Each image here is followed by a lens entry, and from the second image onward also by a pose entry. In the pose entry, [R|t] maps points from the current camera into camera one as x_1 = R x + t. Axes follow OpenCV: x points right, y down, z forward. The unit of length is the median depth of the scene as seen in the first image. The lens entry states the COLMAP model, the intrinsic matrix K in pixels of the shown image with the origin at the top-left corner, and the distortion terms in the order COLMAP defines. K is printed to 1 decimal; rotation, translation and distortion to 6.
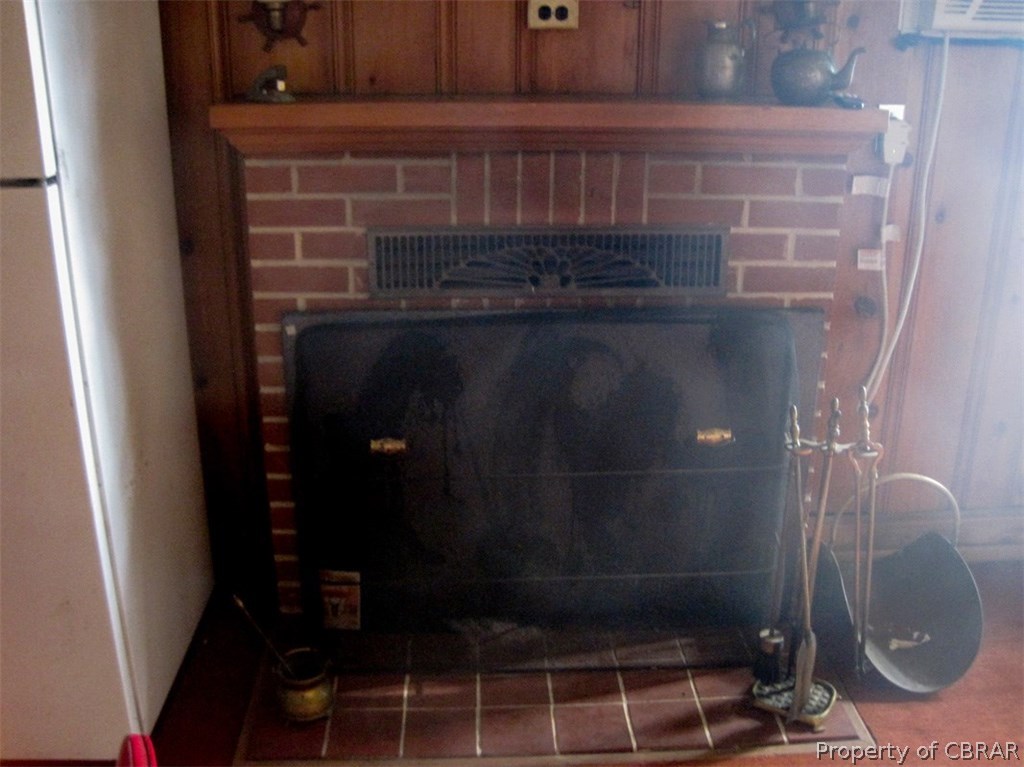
lens RADIAL K [[1070.1, 0, 512.0], [0, 1070.1, 384.3], [0, 0, 1]] dist [-0.126834, 0.000000]
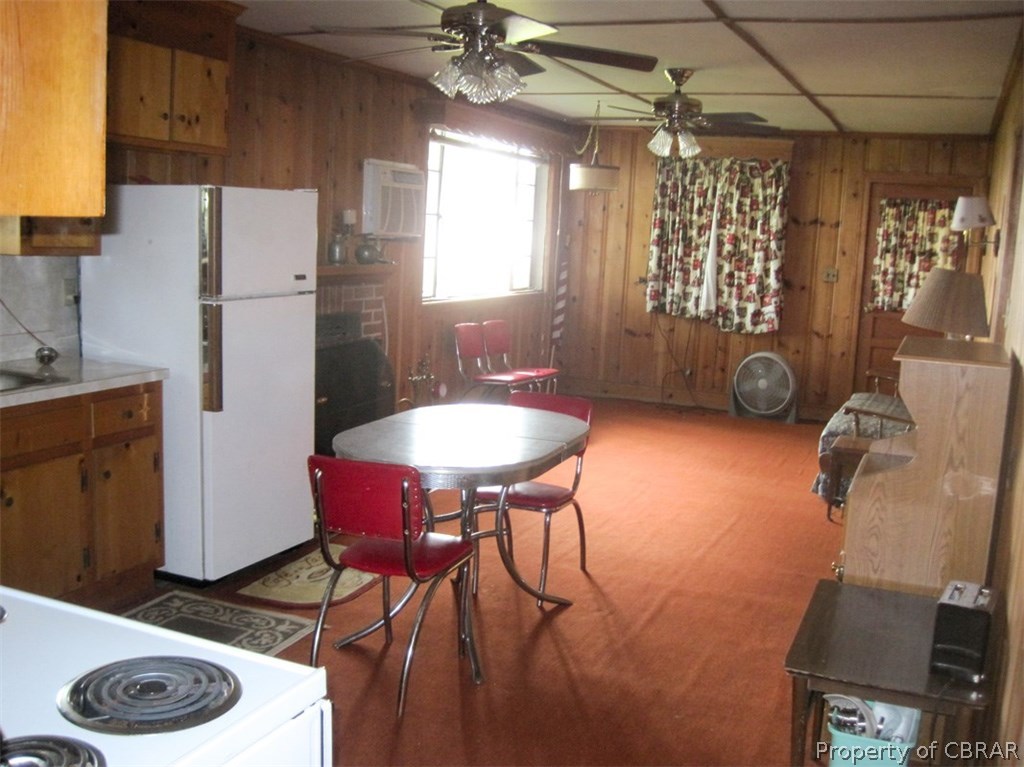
lens RADIAL K [[1070.1, 0, 512.2], [0, 1070.1, 384.0], [0, 0, 1]] dist [-0.126834, 0.000000]
pose [[0.459295, -0.123431, 0.879667, -1.991252], [0.271568, 0.962395, -0.006753, 0.149870], [-0.845754, 0.241991, 0.475543, -0.543647]]
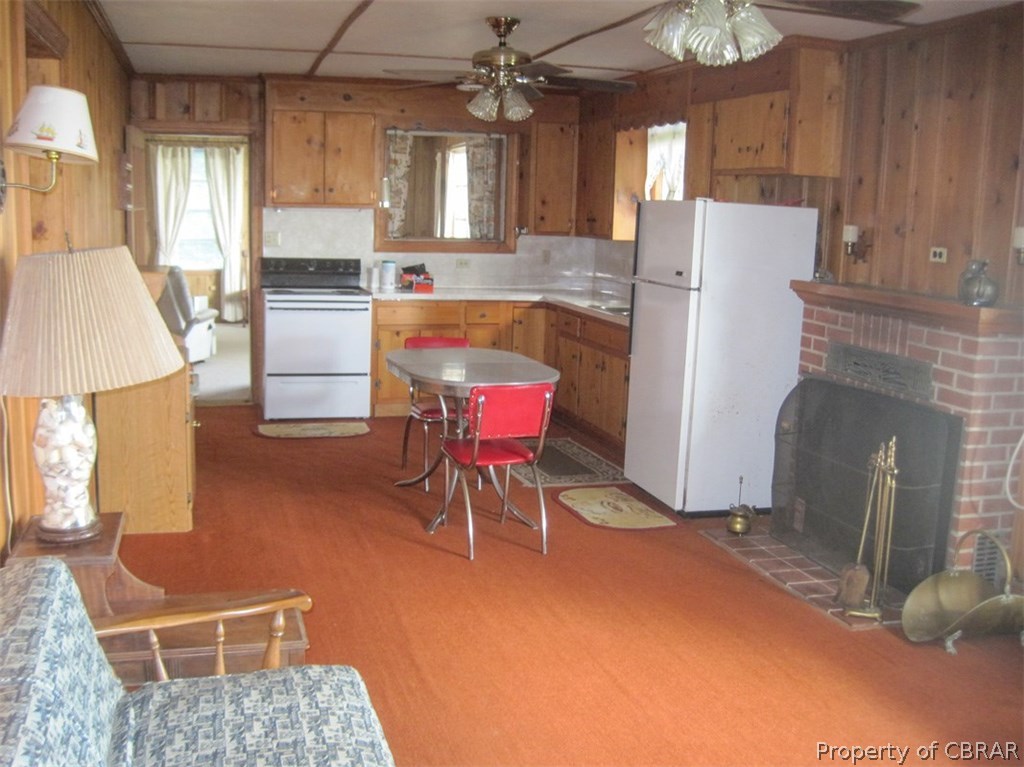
lens RADIAL K [[1070.1, 0, 511.8], [0, 1070.1, 385.4], [0, 0, 1]] dist [-0.126834, 0.000000]
pose [[0.204953, 0.152137, -0.966876, 1.867446], [-0.372406, 0.925669, 0.066712, 0.043298], [0.905156, 0.346397, 0.246375, -0.128235]]
